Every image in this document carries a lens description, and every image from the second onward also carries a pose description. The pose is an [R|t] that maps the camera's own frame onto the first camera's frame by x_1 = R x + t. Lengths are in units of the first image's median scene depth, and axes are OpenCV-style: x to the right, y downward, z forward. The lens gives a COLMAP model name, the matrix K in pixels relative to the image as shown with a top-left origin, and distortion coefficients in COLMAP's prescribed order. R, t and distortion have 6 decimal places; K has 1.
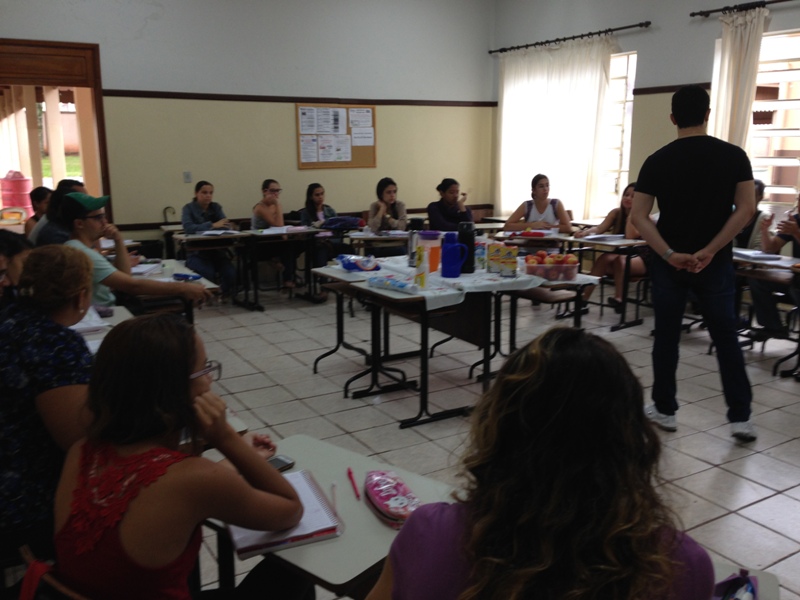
lens RADIAL K [[746.4, 0, 399.9], [0, 746.4, 301.4], [0, 0, 1]] dist [0.019681, 0.000000]
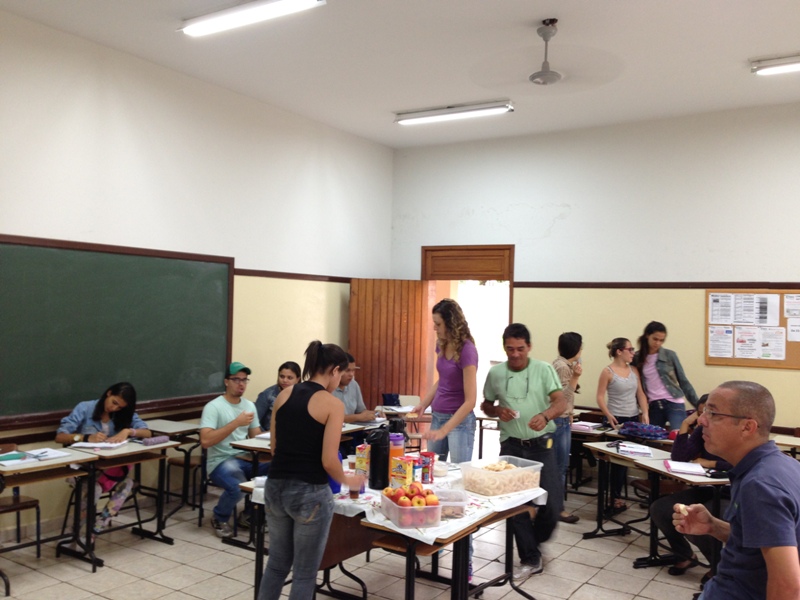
lens RADIAL K [[746.4, 0, 400.1], [0, 746.4, 298.5], [0, 0, 1]] dist [0.019681, 0.000000]
pose [[0.408646, -0.008897, -0.912650, 0.496126], [-0.225218, 0.968047, -0.110281, -0.076702], [0.884469, 0.250611, 0.393585, 0.337018]]
